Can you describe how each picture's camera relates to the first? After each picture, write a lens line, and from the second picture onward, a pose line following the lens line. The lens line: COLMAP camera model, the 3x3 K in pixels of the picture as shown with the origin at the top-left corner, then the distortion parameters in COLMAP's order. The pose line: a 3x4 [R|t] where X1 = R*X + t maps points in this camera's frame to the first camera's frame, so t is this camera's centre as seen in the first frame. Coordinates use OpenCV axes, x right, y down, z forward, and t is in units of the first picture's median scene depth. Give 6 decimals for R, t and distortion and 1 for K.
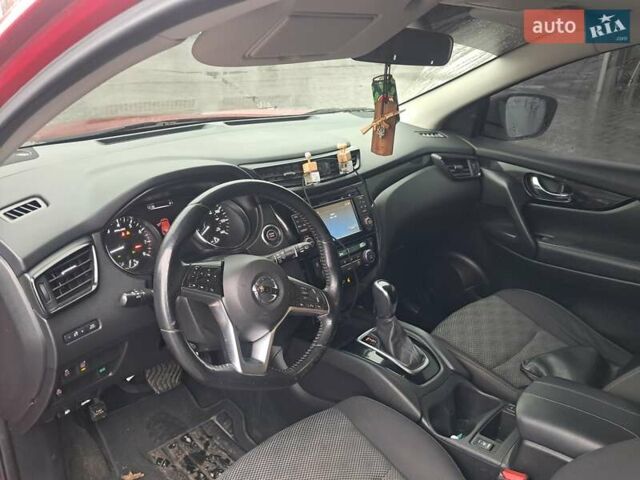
lens RADIAL K [[514.3, 0, 331.6], [0, 514.3, 241.0], [0, 0, 1]] dist [0.091327, -0.130181]
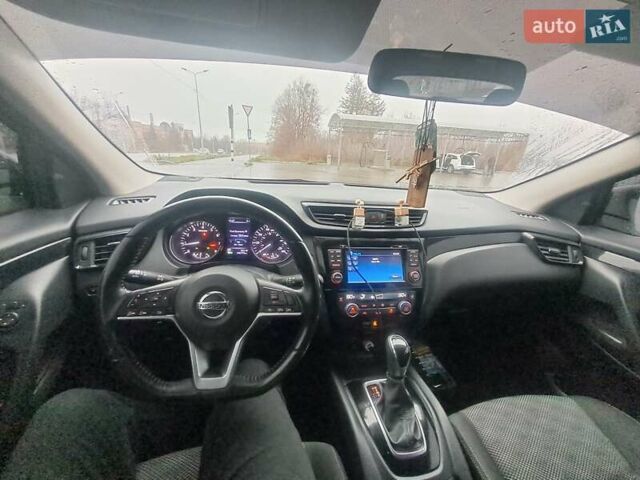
lens RADIAL K [[259.2, 0, 324.2], [0, 259.2, 240.8], [0, 0, 1]] dist [-0.000264, -0.000314]
pose [[0.811939, 0.193985, -0.550568, 0.205748], [-0.252377, 0.967118, -0.031437, -0.044179], [0.526366, 0.164476, 0.834198, 0.459883]]
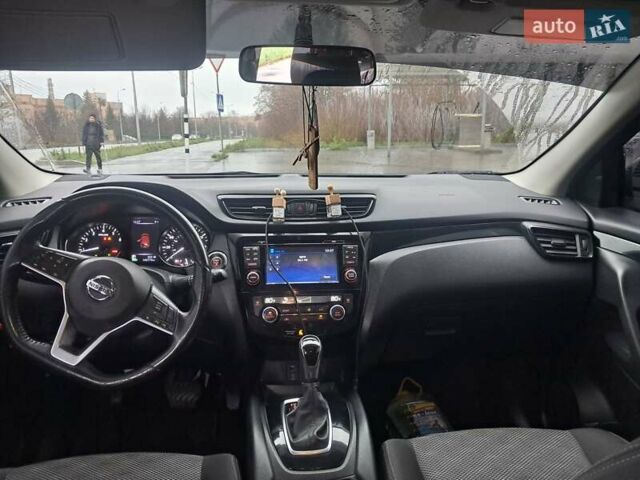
lens RADIAL K [[514.3, 0, 331.6], [0, 514.3, 241.0], [0, 0, 1]] dist [0.091327, -0.130181]
pose [[0.765845, 0.092512, -0.636335, 0.613015], [-0.215831, 0.969170, -0.118857, 0.017601], [0.605721, 0.228367, 0.762201, 0.311533]]
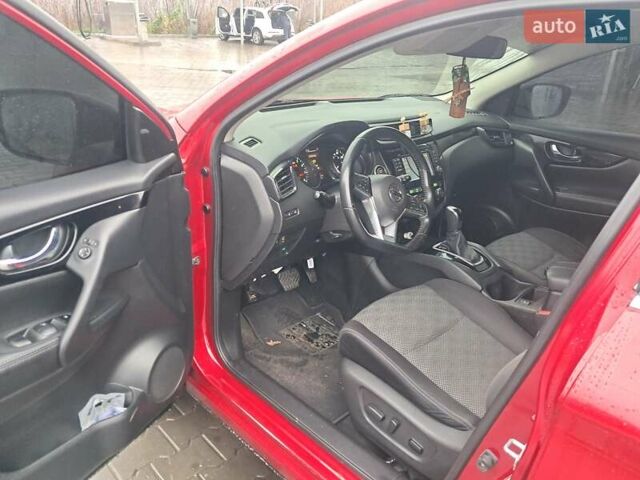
lens RADIAL K [[514.3, 0, 331.6], [0, 514.3, 241.0], [0, 0, 1]] dist [0.091327, -0.130181]
pose [[0.999892, 0.013030, -0.006789, -0.217480], [-0.013040, 0.999914, -0.001532, 0.171595], [0.006769, 0.001620, 0.999976, -0.442417]]
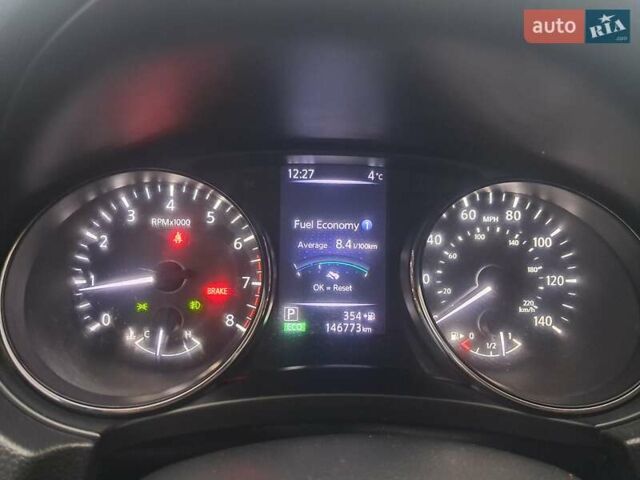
lens RADIAL K [[514.3, 0, 331.6], [0, 514.3, 241.0], [0, 0, 1]] dist [0.091327, -0.130181]
pose [[0.728400, 0.181422, -0.660697, -0.110149], [-0.254166, 0.967049, -0.014667, -0.023207], [0.636265, 0.178610, 0.750510, 0.657040]]
